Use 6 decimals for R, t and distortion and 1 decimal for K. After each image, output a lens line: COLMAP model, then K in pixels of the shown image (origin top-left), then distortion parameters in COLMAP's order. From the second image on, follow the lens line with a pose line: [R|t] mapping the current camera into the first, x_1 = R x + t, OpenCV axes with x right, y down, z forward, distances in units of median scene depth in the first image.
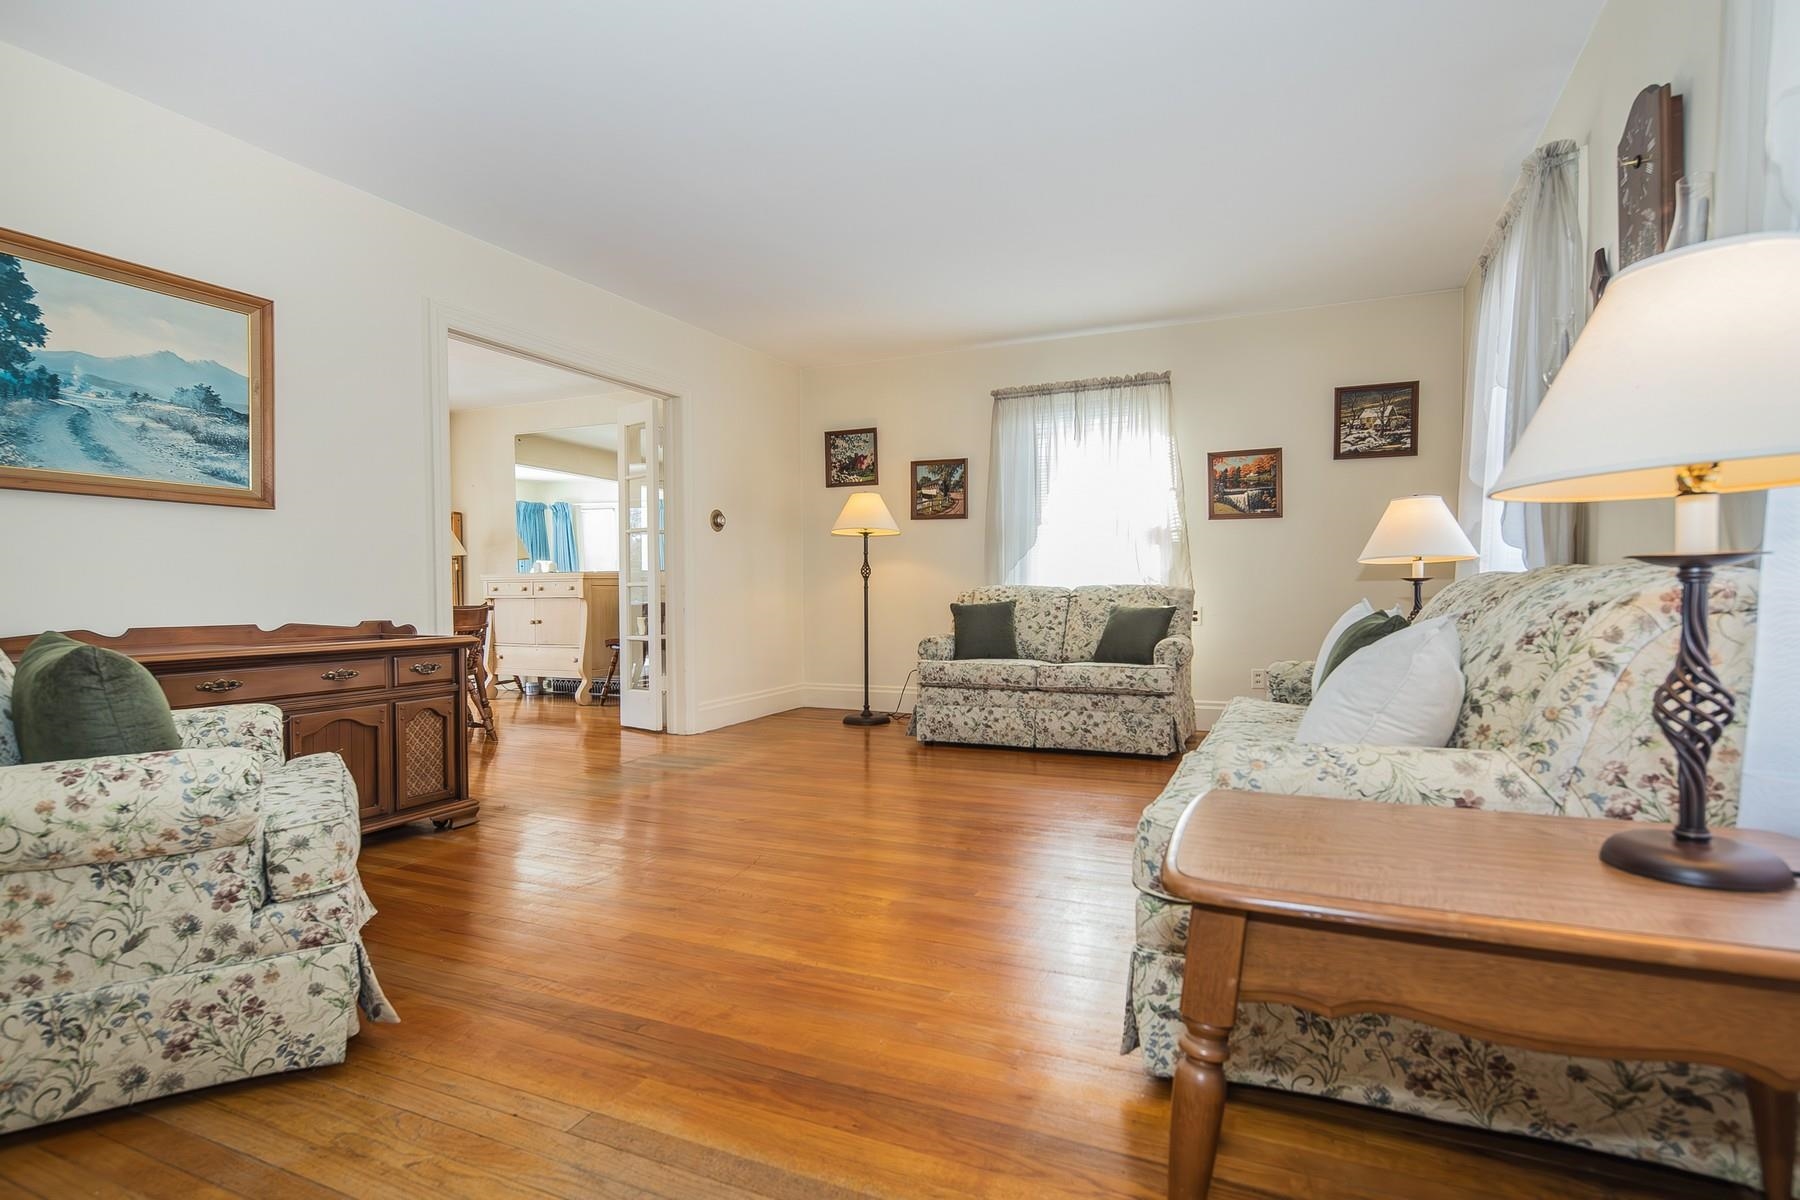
lens RADIAL K [[891.6, 0, 901.8], [0, 891.6, 604.5], [0, 0, 1]] dist [0.003131, 0.000732]
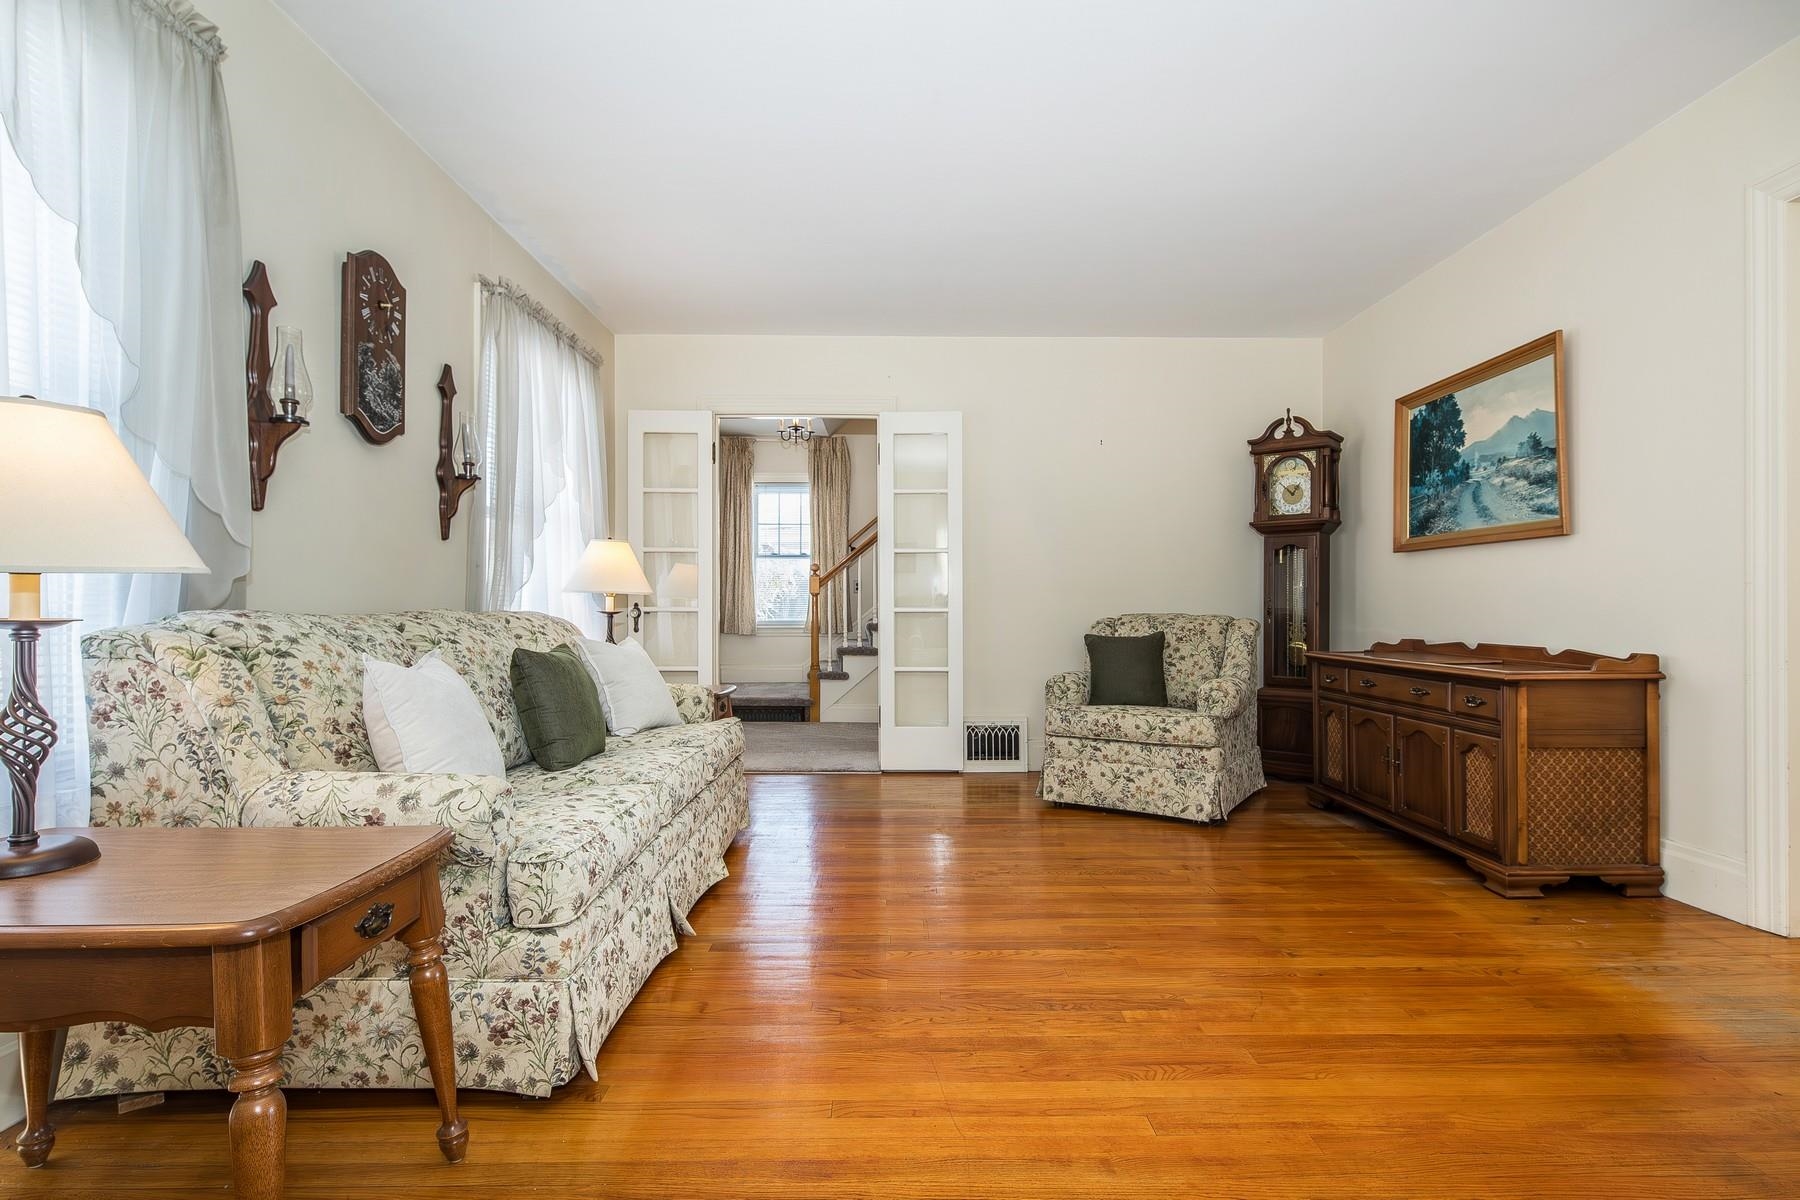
lens RADIAL K [[891.6, 0, 885.1], [0, 891.6, 601.9], [0, 0, 1]] dist [0.003131, 0.000732]
pose [[-0.900255, -0.000864, -0.435363, 0.477295], [-0.003141, 0.999985, 0.004511, -0.036452], [0.435352, 0.005429, -0.900244, 1.758943]]
